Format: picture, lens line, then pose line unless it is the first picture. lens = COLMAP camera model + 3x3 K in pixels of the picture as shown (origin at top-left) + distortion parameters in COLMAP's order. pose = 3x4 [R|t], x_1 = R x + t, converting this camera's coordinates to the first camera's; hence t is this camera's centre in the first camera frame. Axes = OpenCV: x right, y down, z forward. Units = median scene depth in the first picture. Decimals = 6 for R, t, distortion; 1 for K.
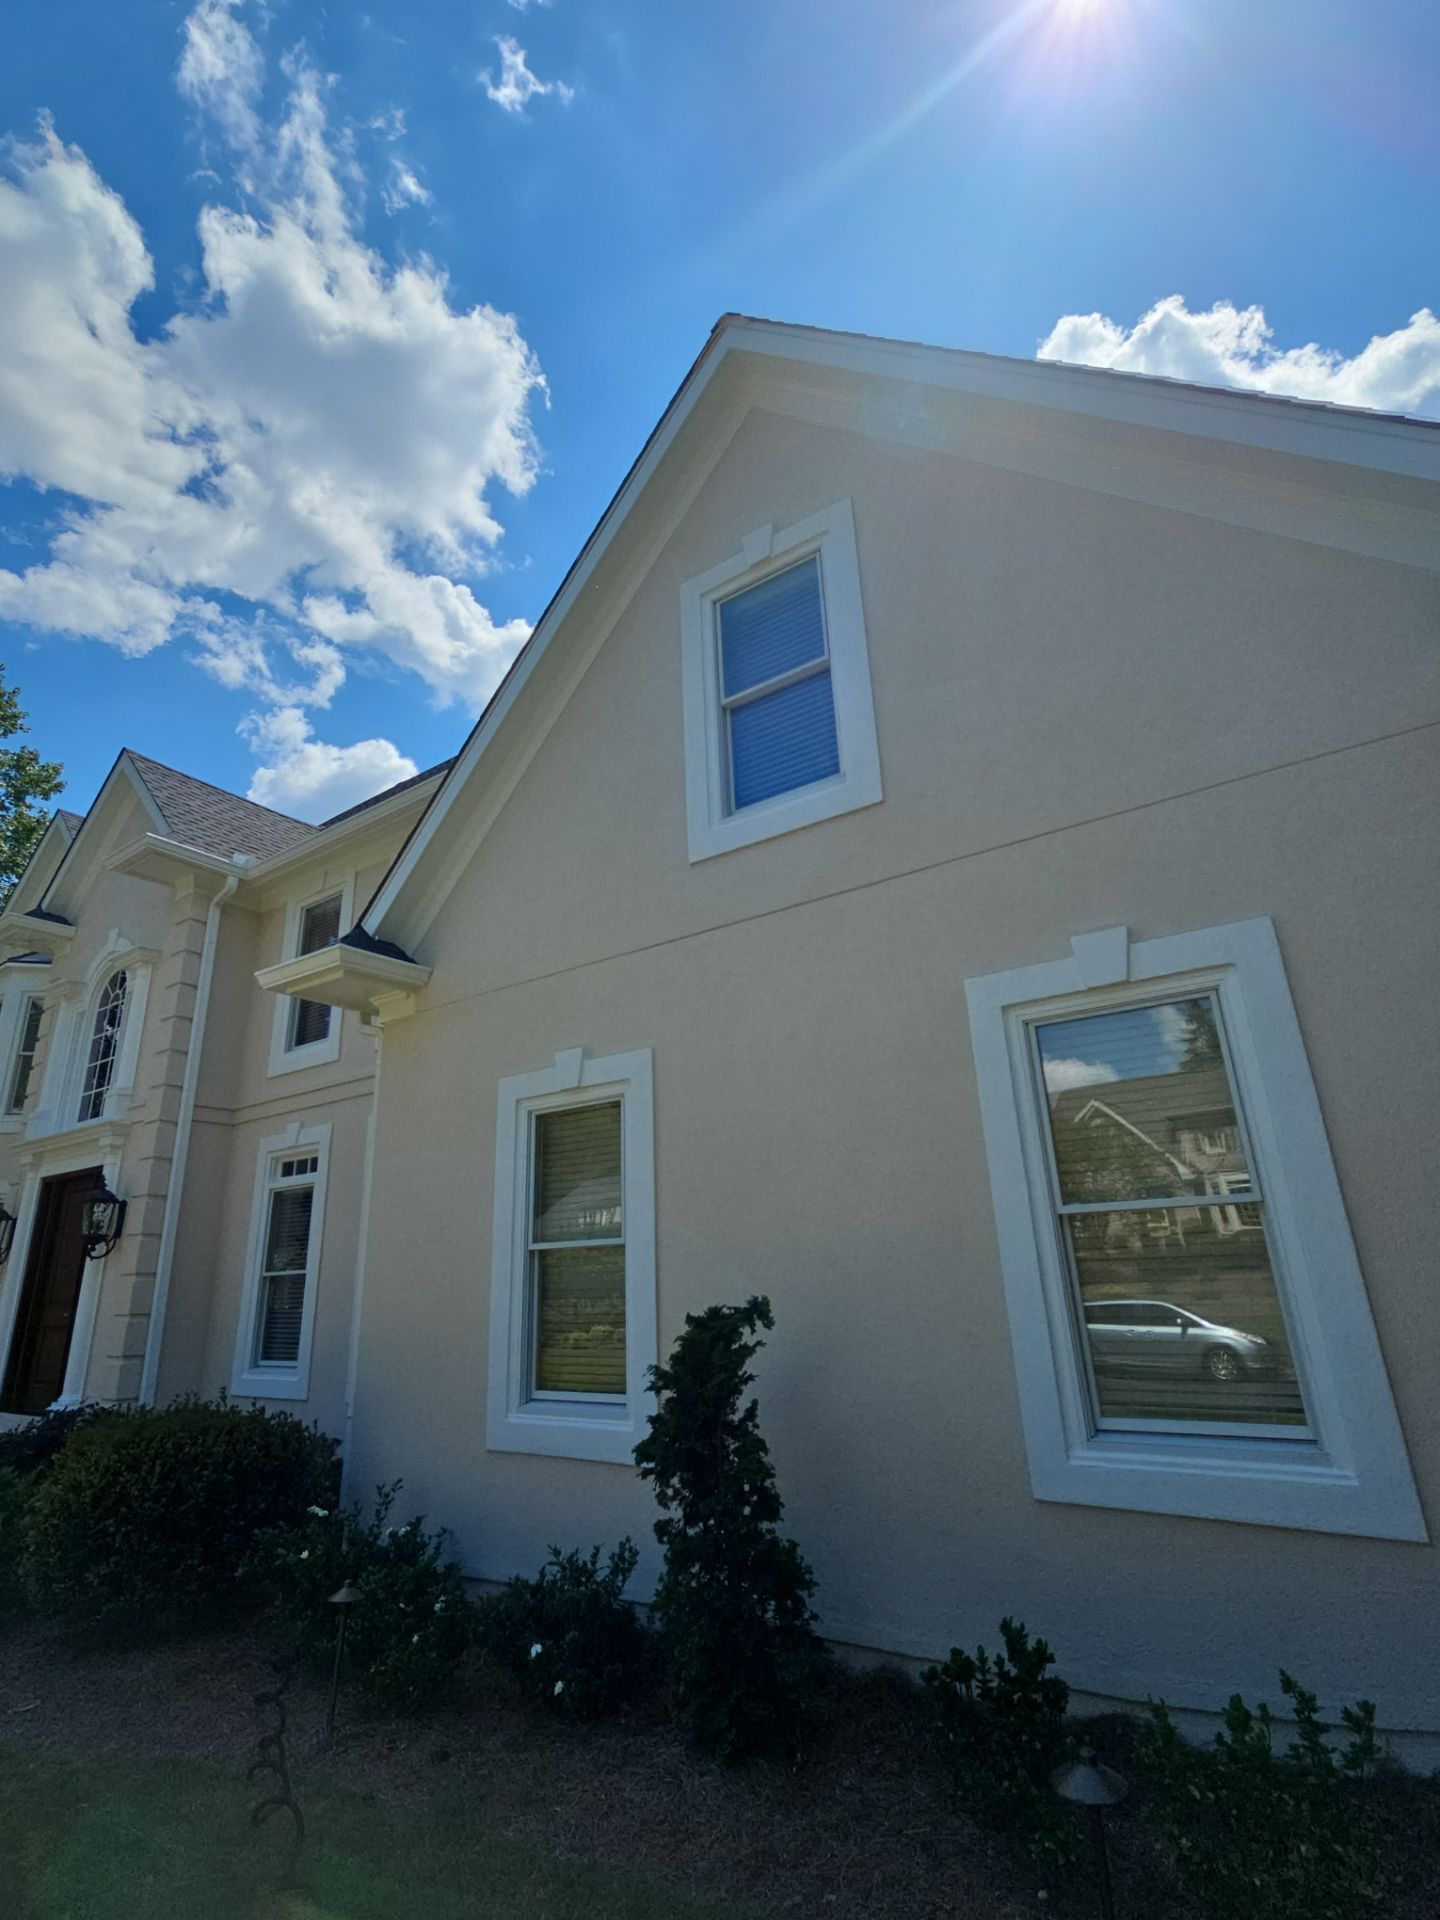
lens RADIAL K [[939.5, 0, 714.7], [0, 939.5, 973.0], [0, 0, 1]] dist [0.001823, 0.000650]
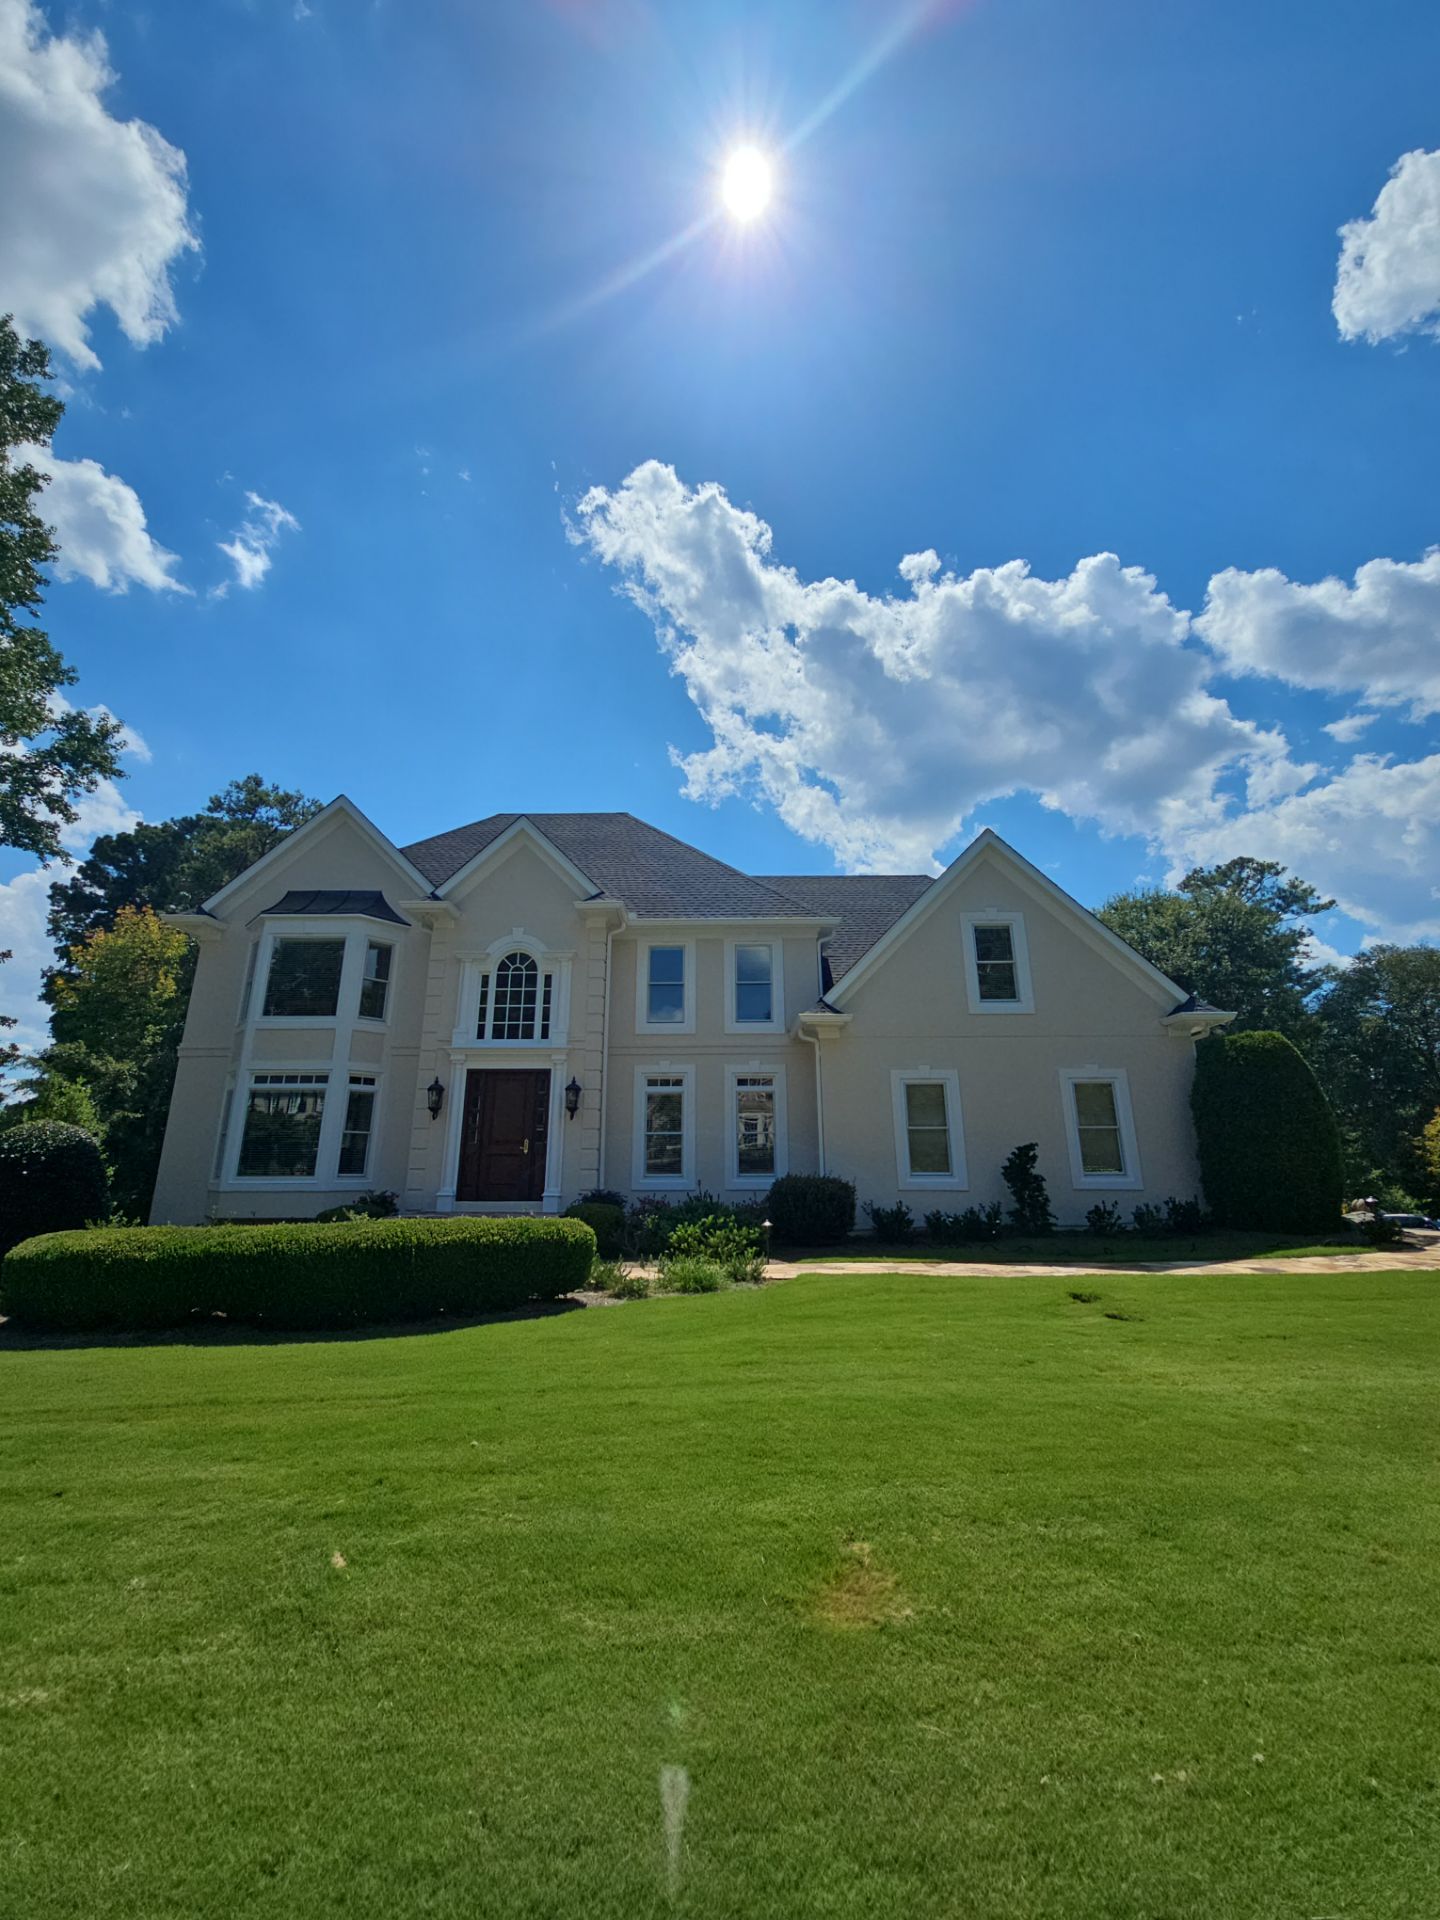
lens RADIAL K [[771.7, 0, 720.0], [0, 771.7, 960.0], [0, 0, 1]] dist [0.009983, -0.000684]
pose [[0.811976, 0.185253, 0.553512, -1.271630], [-0.202188, 0.978856, -0.031009, -0.023937], [-0.547553, -0.086734, 0.832264, -0.411777]]
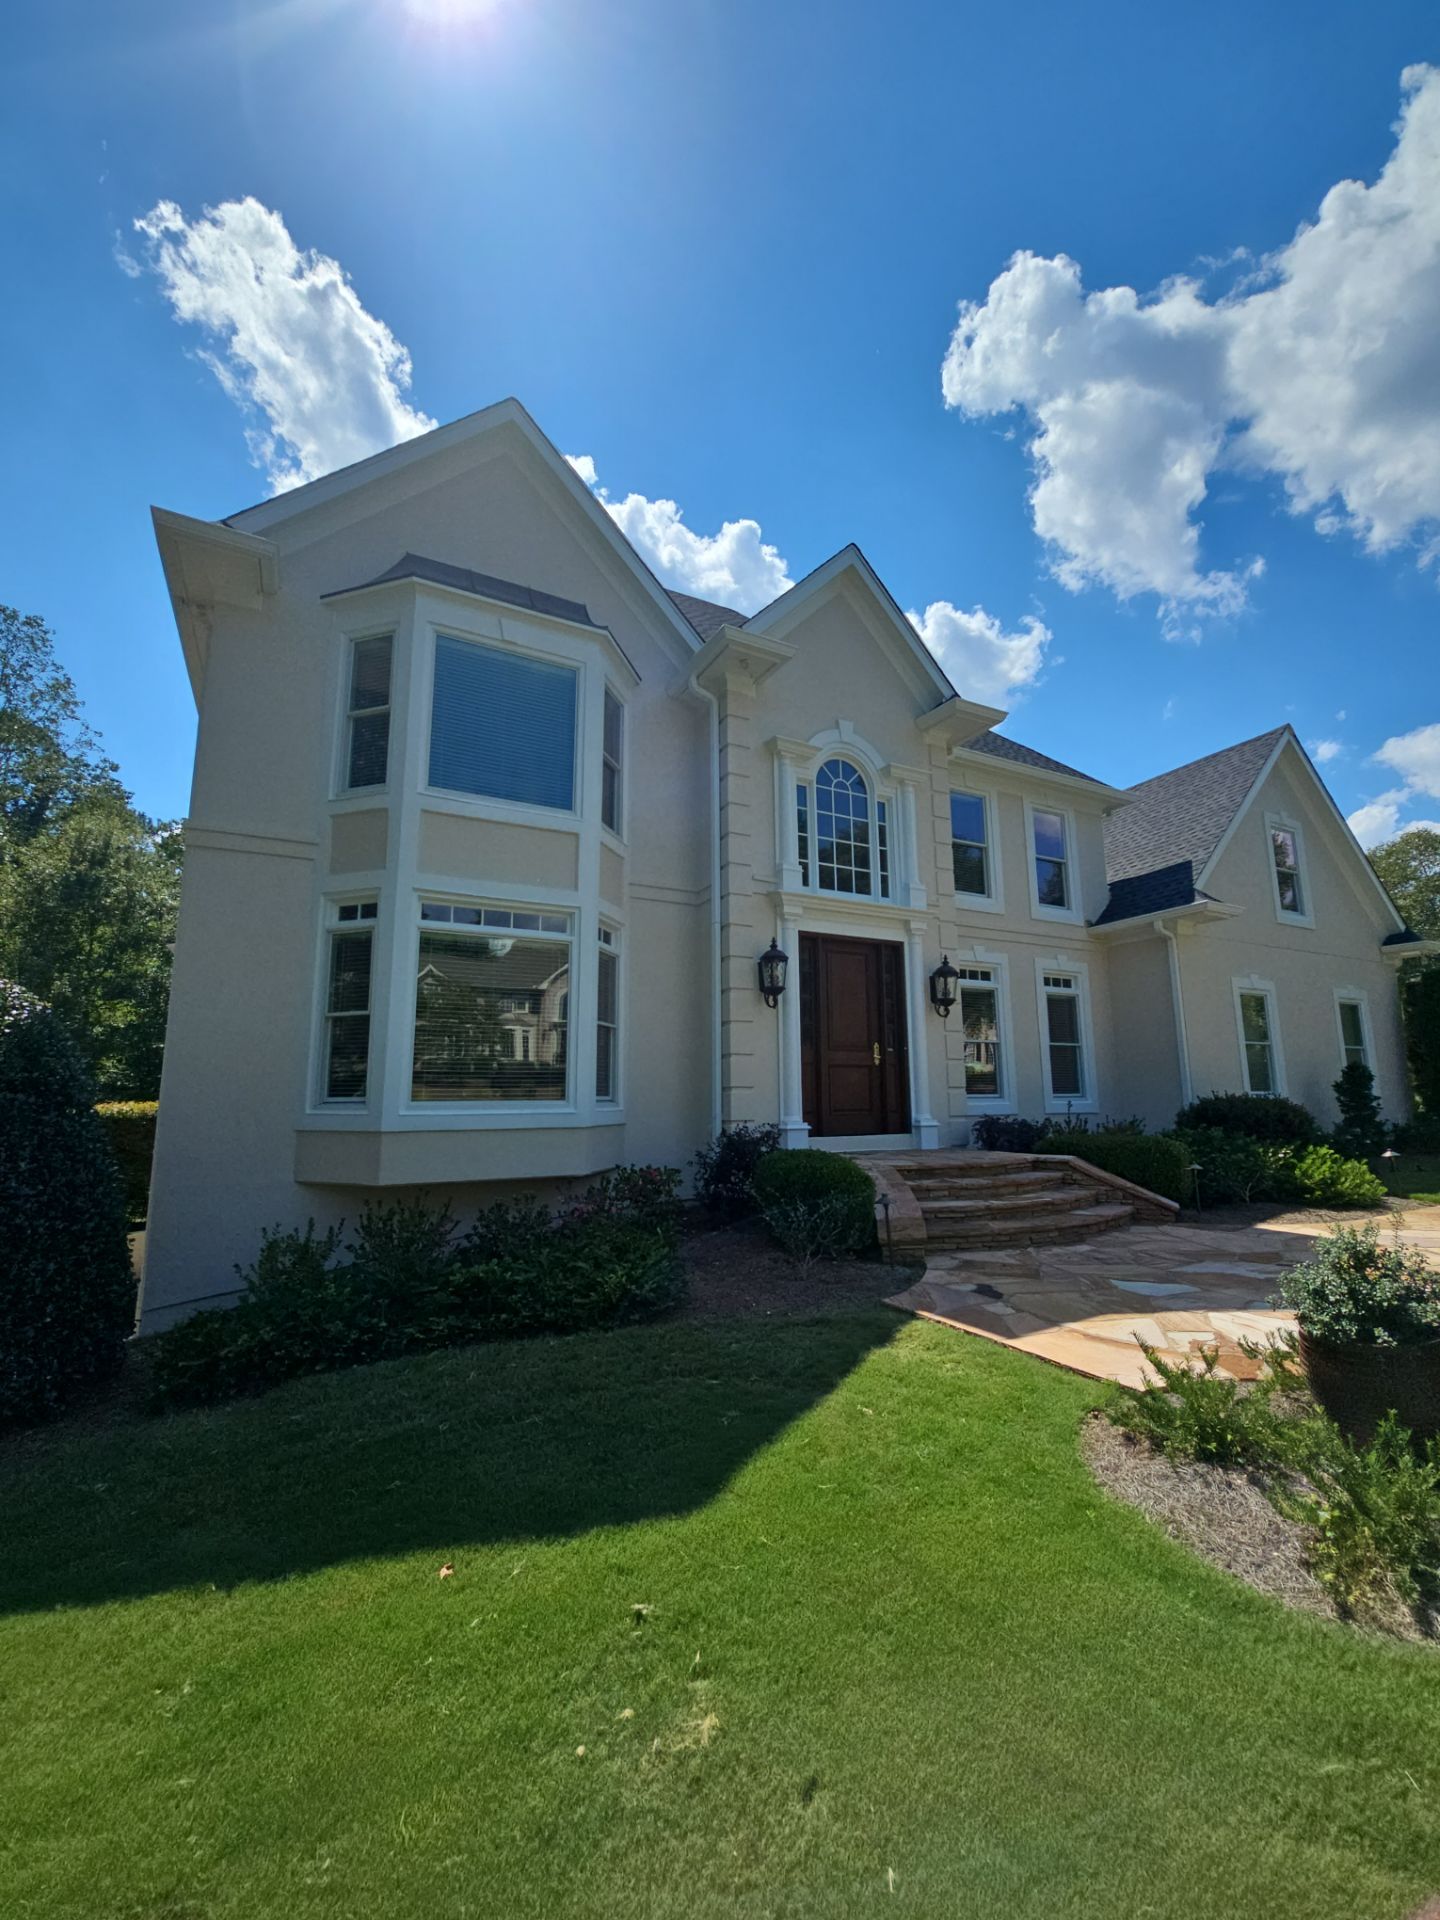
lens RADIAL K [[782.5, 0, 692.3], [0, 782.5, 969.2], [0, 0, 1]] dist [0.032957, -0.005830]
pose [[0.448012, 0.175532, 0.876626, -1.688717], [-0.280156, 0.958714, -0.048791, 0.370064], [-0.848998, -0.223733, 0.478692, 0.750721]]
